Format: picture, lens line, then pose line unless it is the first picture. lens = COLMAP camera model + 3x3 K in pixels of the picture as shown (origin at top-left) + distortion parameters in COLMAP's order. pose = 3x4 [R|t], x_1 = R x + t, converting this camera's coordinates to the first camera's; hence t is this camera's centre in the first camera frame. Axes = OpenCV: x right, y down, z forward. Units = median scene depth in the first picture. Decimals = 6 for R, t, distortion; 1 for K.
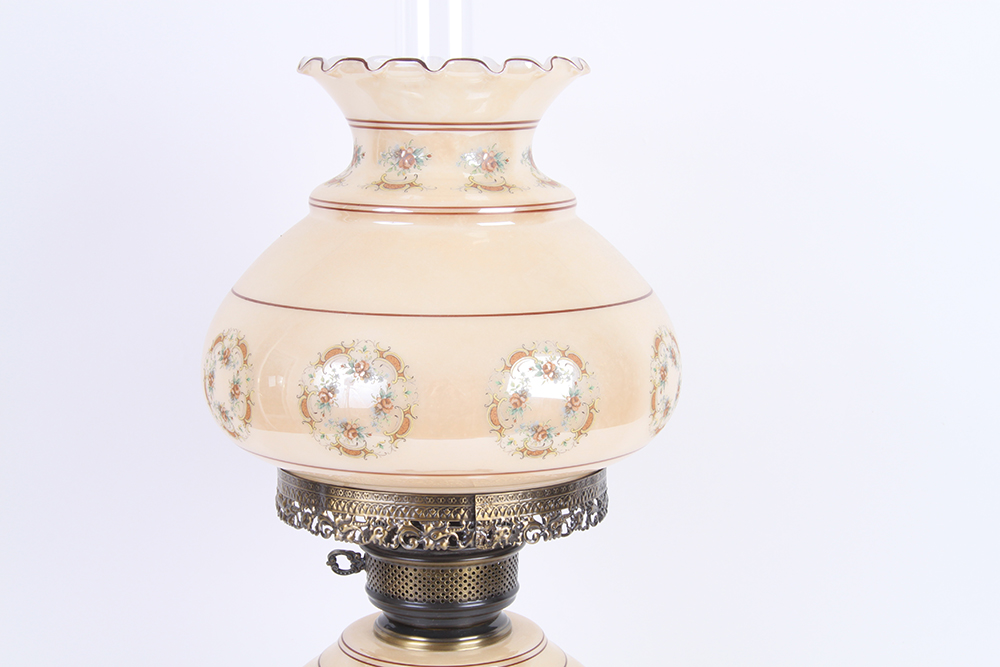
lens RADIAL K [[2164.5, 0, 498.3], [0, 2164.5, 307.5], [0, 0, 1]] dist [0.298120, 0.040820]
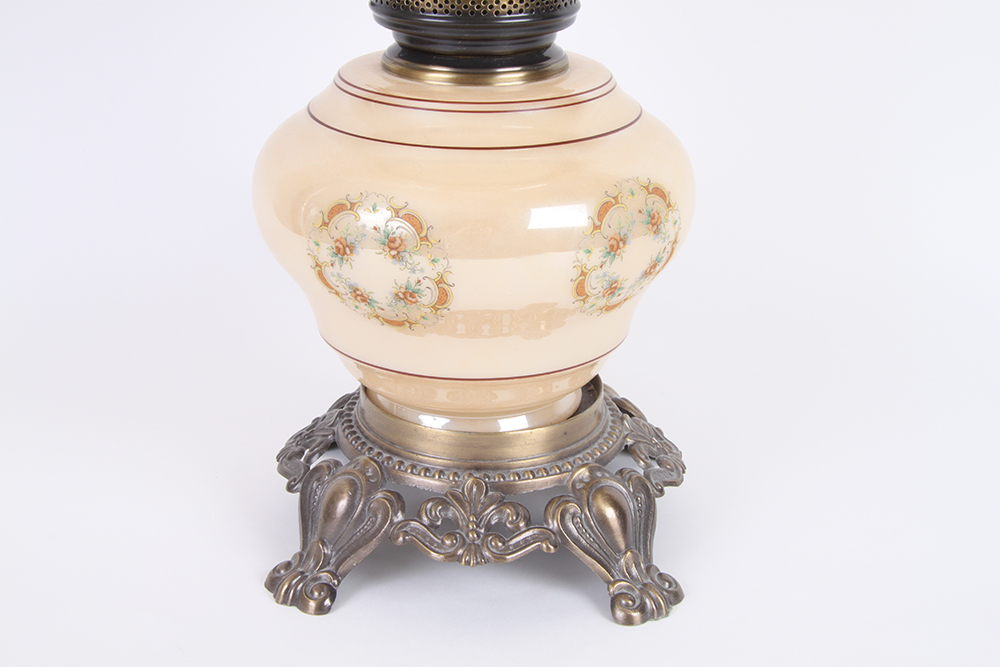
lens RADIAL K [[1559.6, 0, 500.0], [0, 1559.6, 333.5], [0, 0, 1]] dist [0.040416, 0.058181]
pose [[0.998896, 0.023903, -0.040432, 0.006967], [-0.015413, 0.979970, 0.198546, 0.141141], [0.044368, -0.197704, 0.979257, 0.496612]]
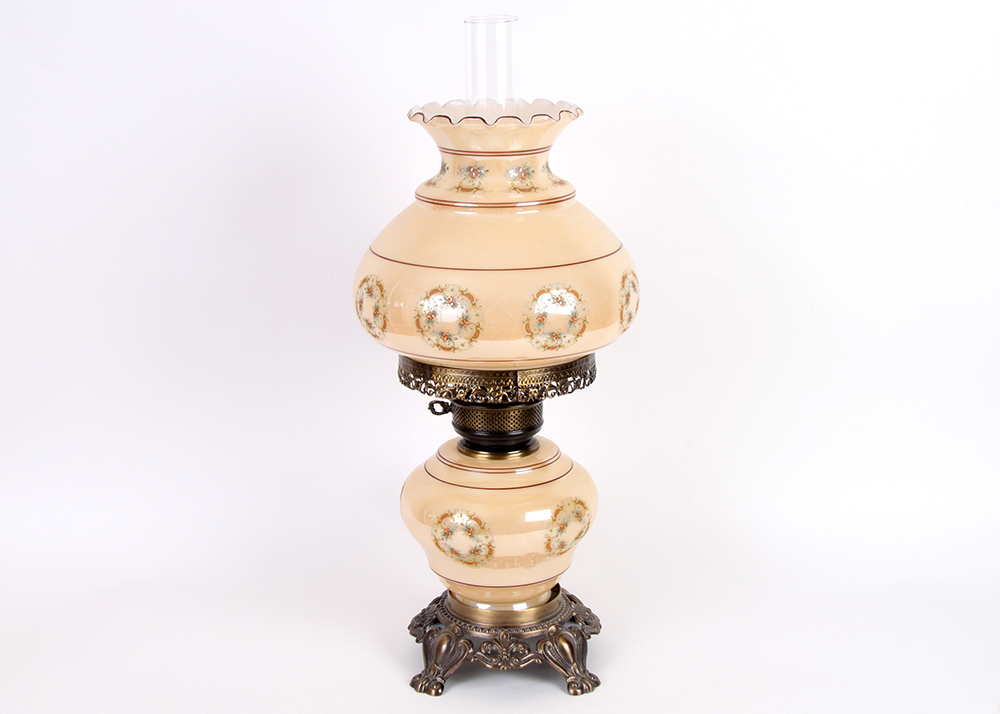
lens RADIAL K [[2089.0, 0, 500.0], [0, 2089.0, 357.0], [0, 0, 1]] dist [0.197106, 0.046654]
pose [[0.999832, -0.011743, -0.014056, -0.000960], [0.013276, 0.993337, 0.114475, -0.112210], [0.012618, -0.114643, 0.993327, -0.629702]]
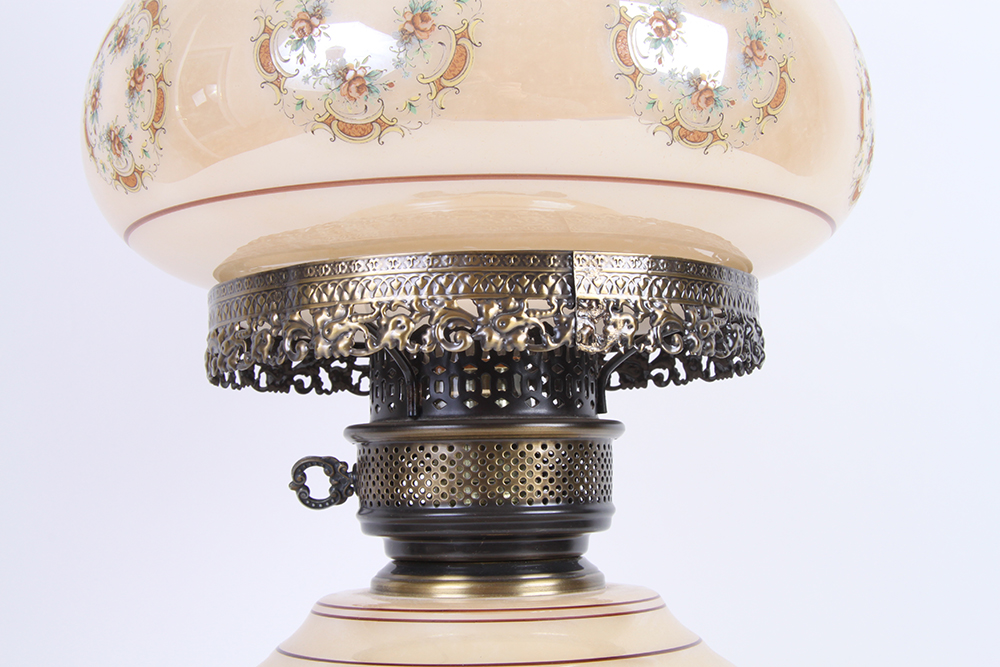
lens RADIAL K [[1559.6, 0, 500.0], [0, 1559.6, 333.5], [0, 0, 1]] dist [0.040416, 0.058181]
pose [[0.995545, -0.011958, 0.093525, -0.065754], [0.036561, 0.963275, -0.266017, 0.208963], [-0.086909, 0.268251, 0.959421, 0.616879]]
